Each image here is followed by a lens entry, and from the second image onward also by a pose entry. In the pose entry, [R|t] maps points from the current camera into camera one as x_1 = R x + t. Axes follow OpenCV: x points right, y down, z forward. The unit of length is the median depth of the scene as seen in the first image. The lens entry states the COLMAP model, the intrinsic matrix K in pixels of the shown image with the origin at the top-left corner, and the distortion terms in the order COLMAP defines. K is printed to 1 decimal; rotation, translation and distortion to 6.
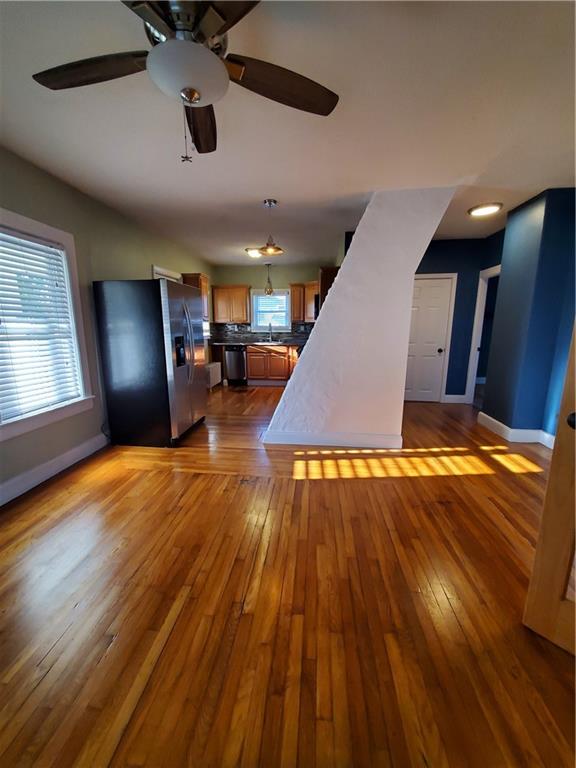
lens RADIAL K [[298.1, 0, 278.4], [0, 298.1, 378.3], [0, 0, 1]] dist [-0.000001, 0.000070]
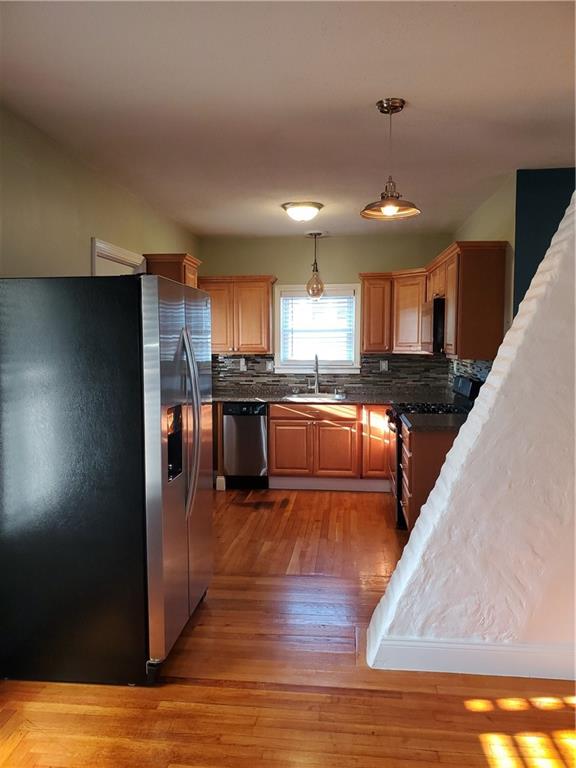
lens RADIAL K [[587.6, 0, 288.0], [0, 587.6, 384.0], [0, 0, 1]] dist [0.024303, -0.006042]
pose [[0.999868, -0.000999, 0.016220, -0.094935], [0.002735, 0.994216, -0.107366, -0.042736], [-0.016018, 0.107396, 0.994087, 0.089031]]
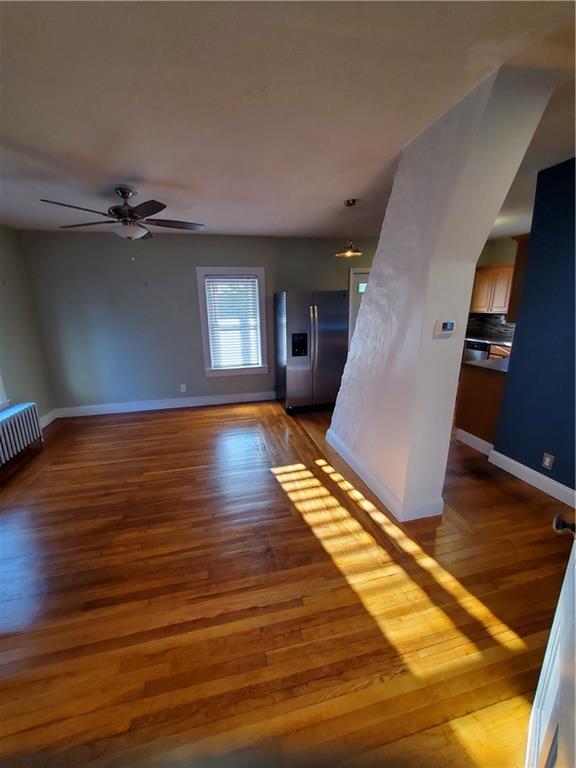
lens RADIAL K [[298.1, 0, 278.4], [0, 298.1, 378.3], [0, 0, 1]] dist [-0.000001, 0.000070]
pose [[0.336384, 0.230422, -0.913100, 0.439337], [-0.146763, 0.970584, 0.190861, -0.095172], [0.930219, 0.069807, 0.360306, 0.234443]]
